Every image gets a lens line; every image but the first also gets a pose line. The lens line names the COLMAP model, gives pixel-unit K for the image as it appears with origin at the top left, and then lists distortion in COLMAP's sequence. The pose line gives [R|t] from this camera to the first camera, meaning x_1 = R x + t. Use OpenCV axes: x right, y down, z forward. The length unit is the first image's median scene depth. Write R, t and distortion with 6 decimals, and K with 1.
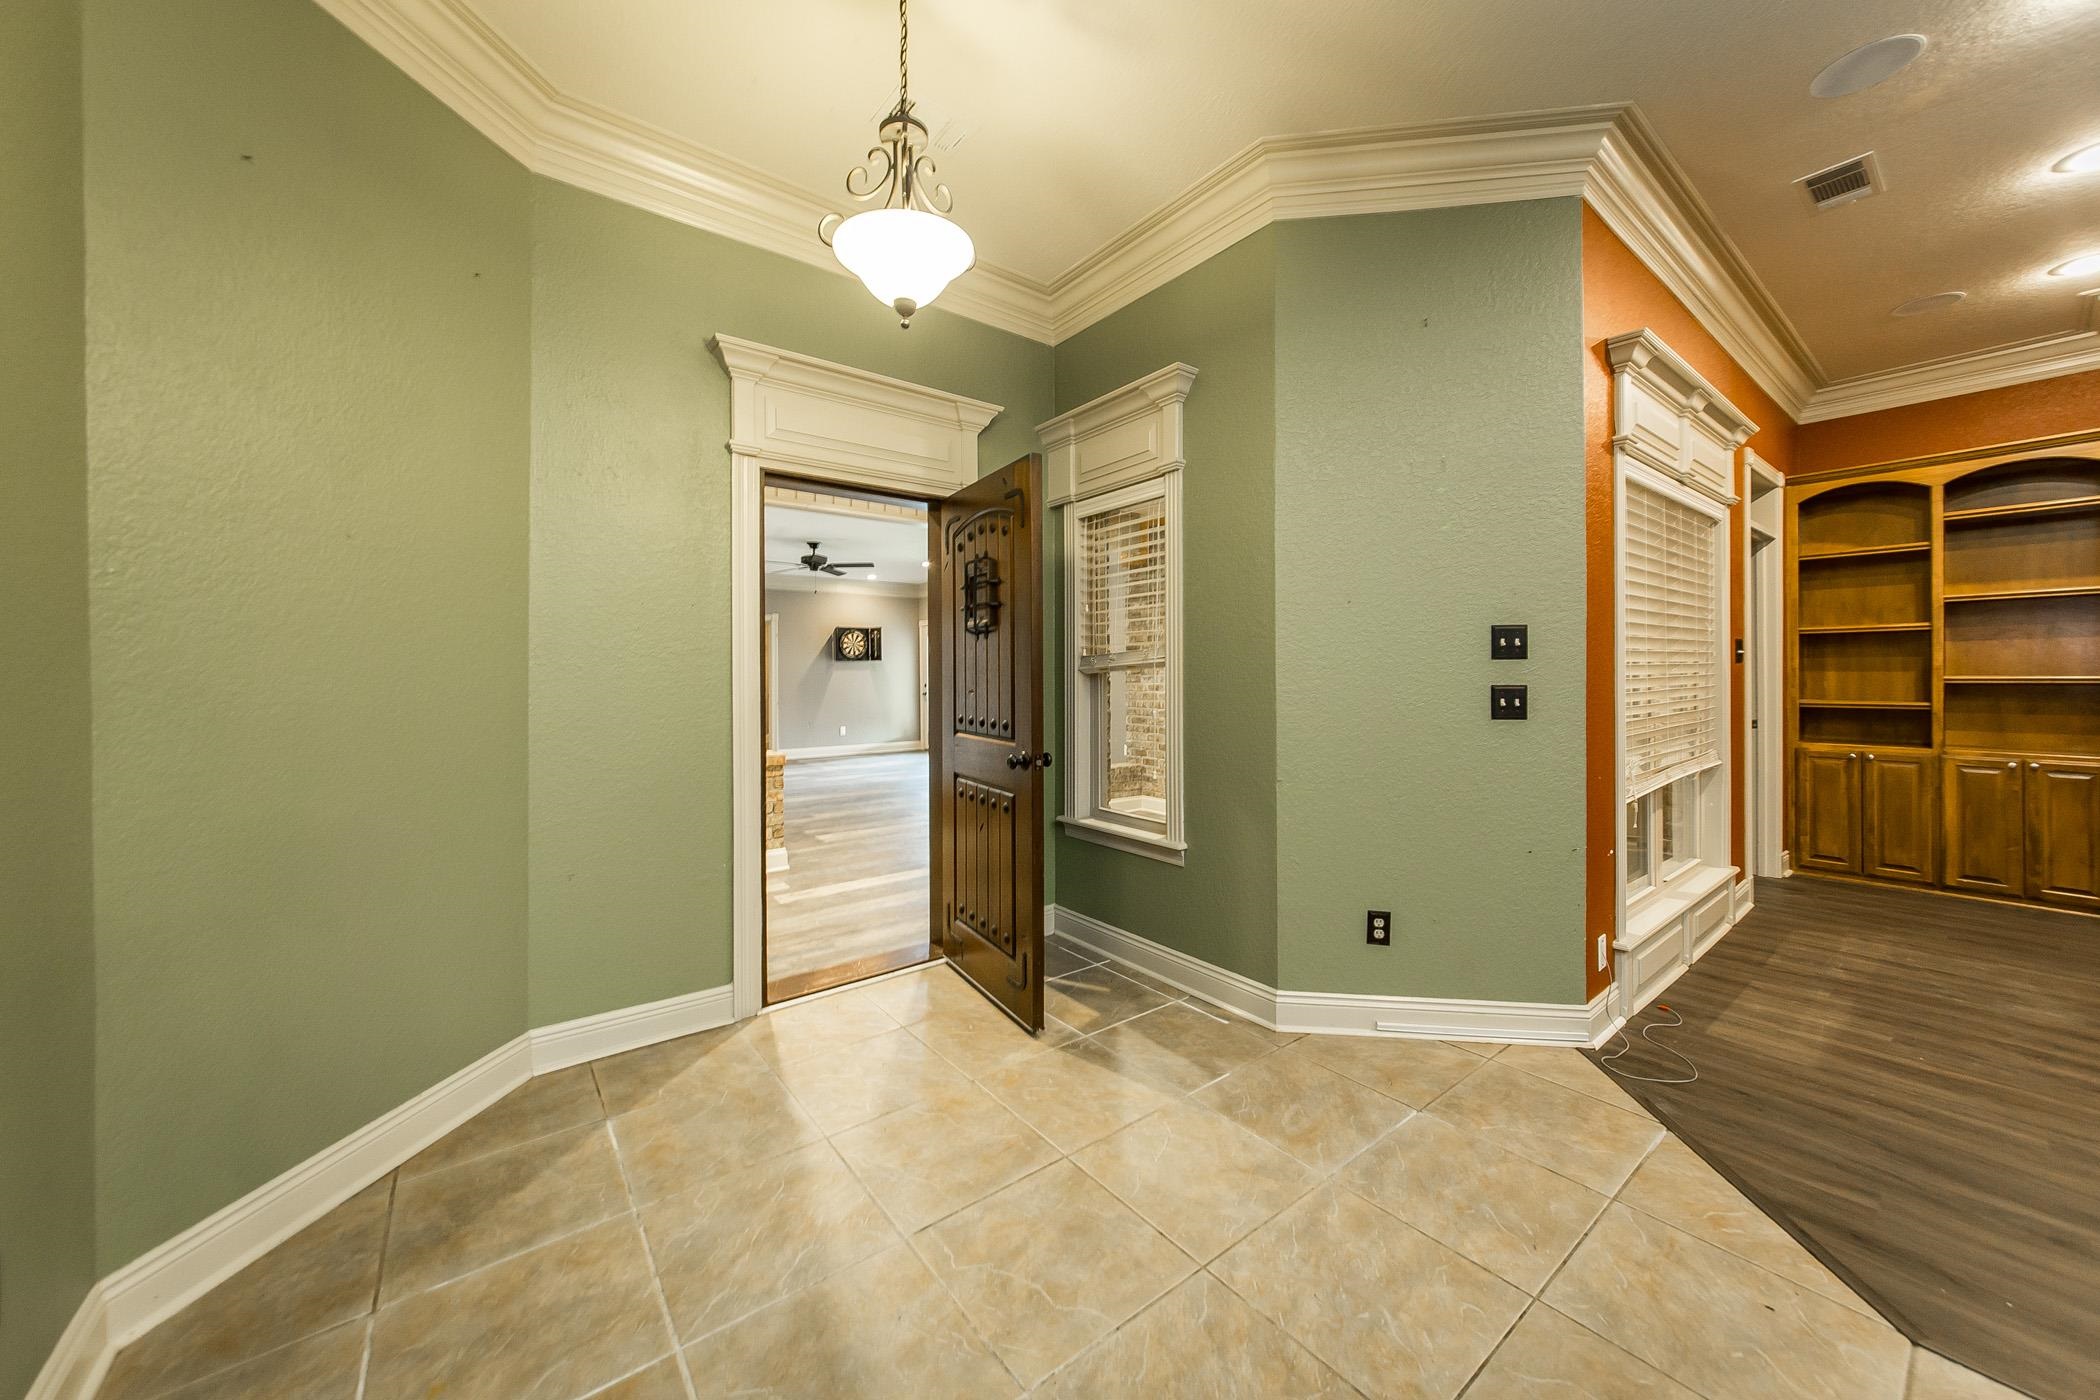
lens RADIAL K [[750.3, 0, 1045.6], [0, 750.3, 673.7], [0, 0, 1]] dist [-0.010056, 0.004862]
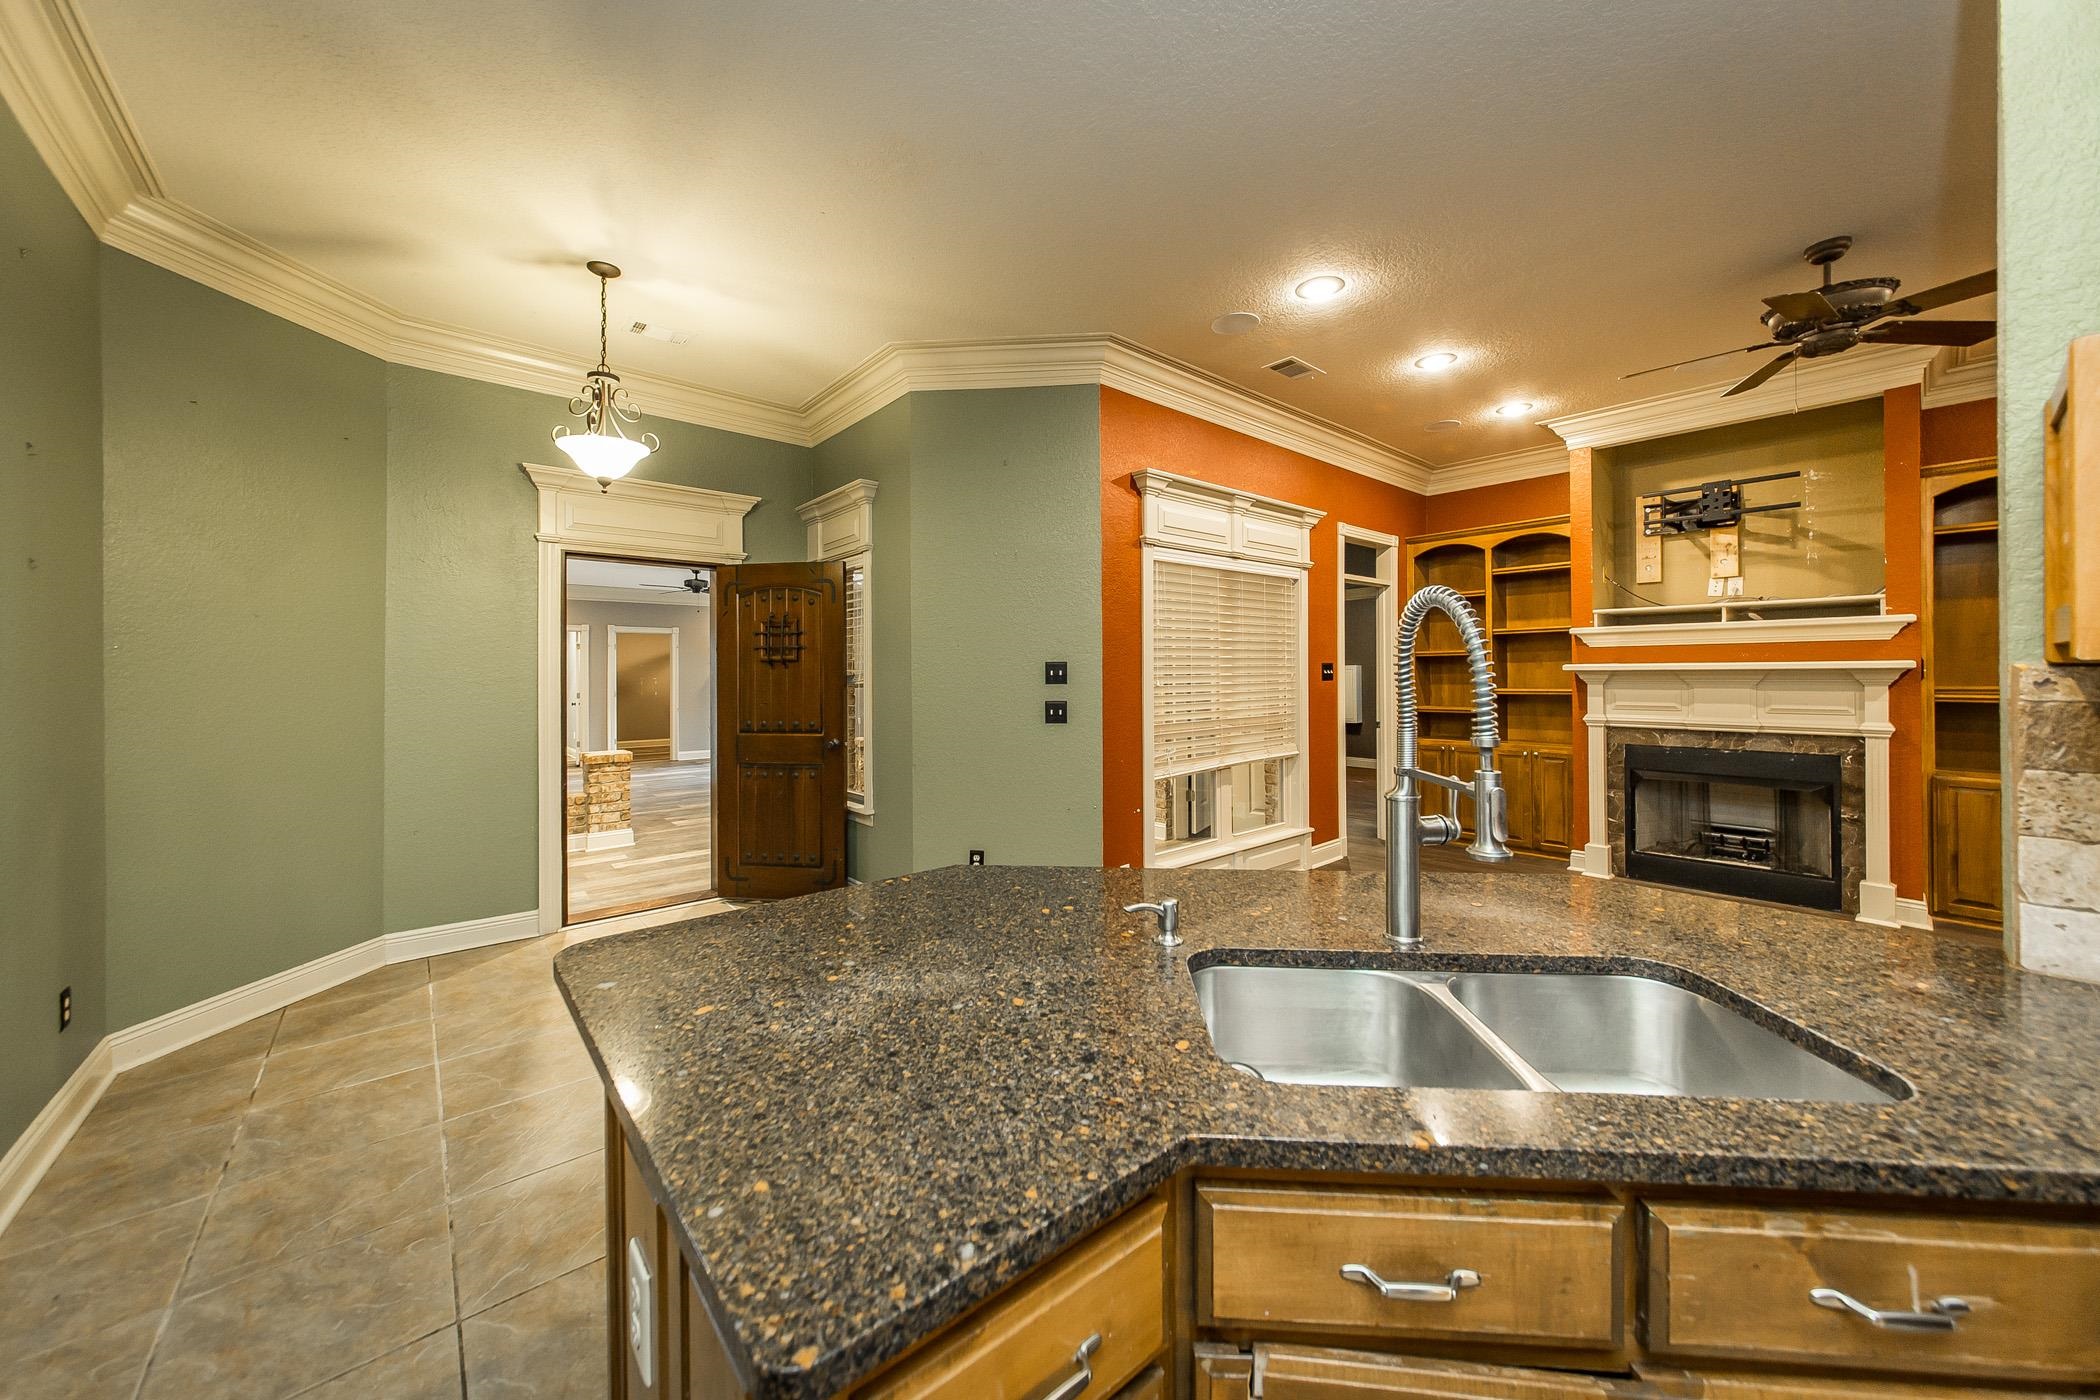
lens RADIAL K [[752.2, 0, 1046.8], [0, 752.2, 672.2], [0, 0, 1]] dist [0.000073, 0.000352]
pose [[0.998654, -0.000911, 0.051868, 0.333145], [0.001134, 0.999990, -0.004266, -0.023506], [-0.051864, 0.004319, 0.998645, -0.344033]]
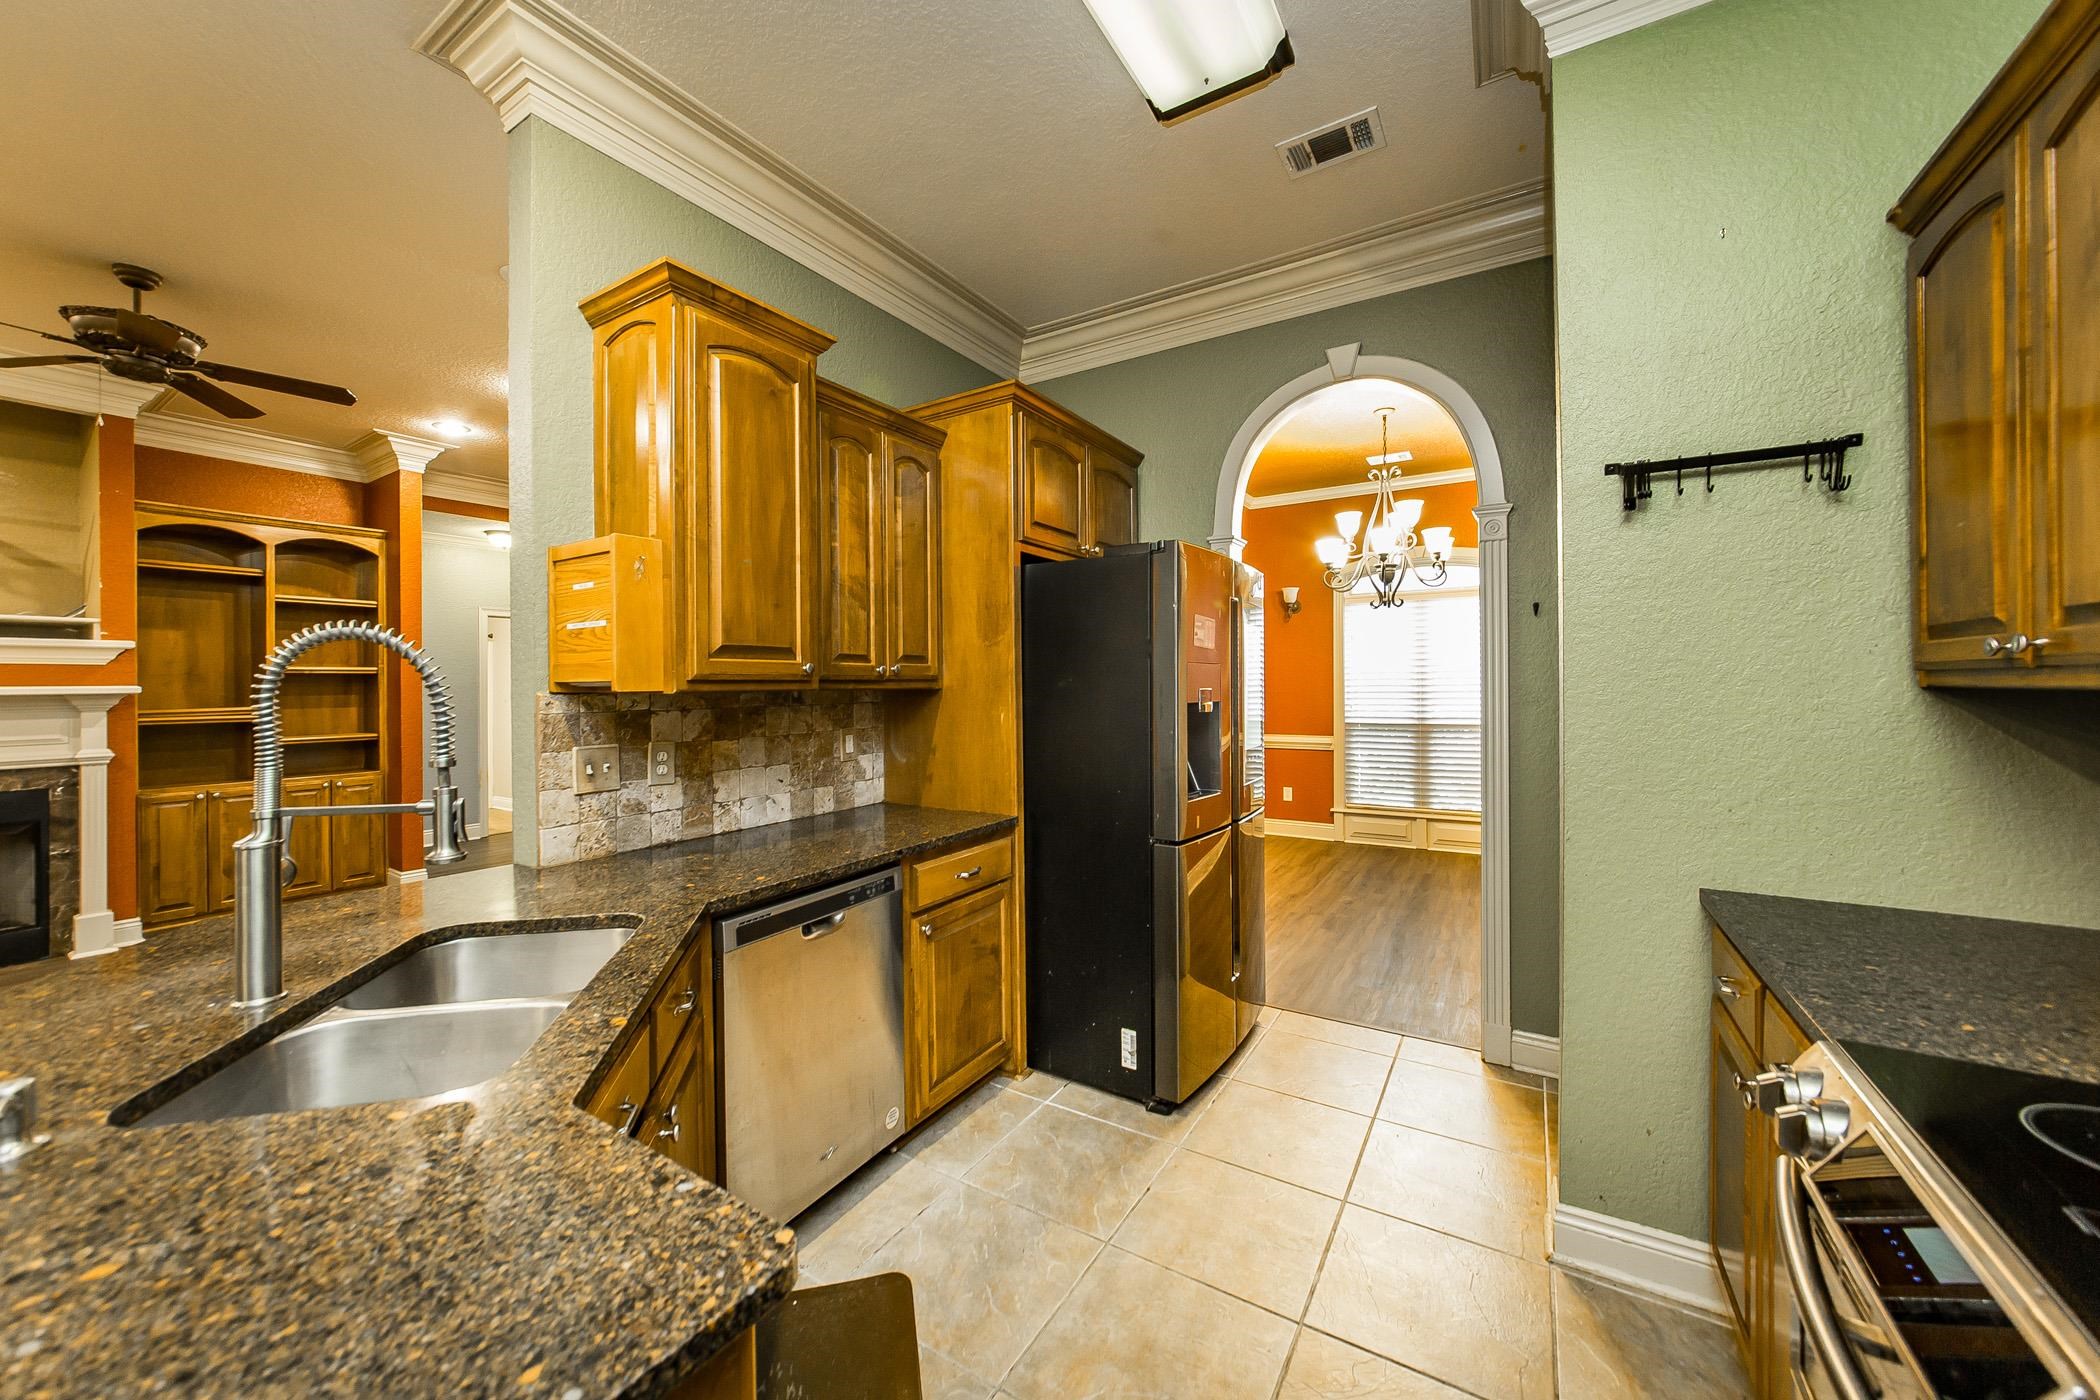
lens RADIAL K [[772.4, 0, 1042.0], [0, 772.4, 682.6], [0, 0, 1]] dist [-0.019077, 0.004815]
pose [[-0.346313, 0.007065, 0.938093, 0.131239], [0.011605, 0.999927, -0.003247, -0.028678], [-0.938047, 0.009762, -0.346370, -0.217525]]
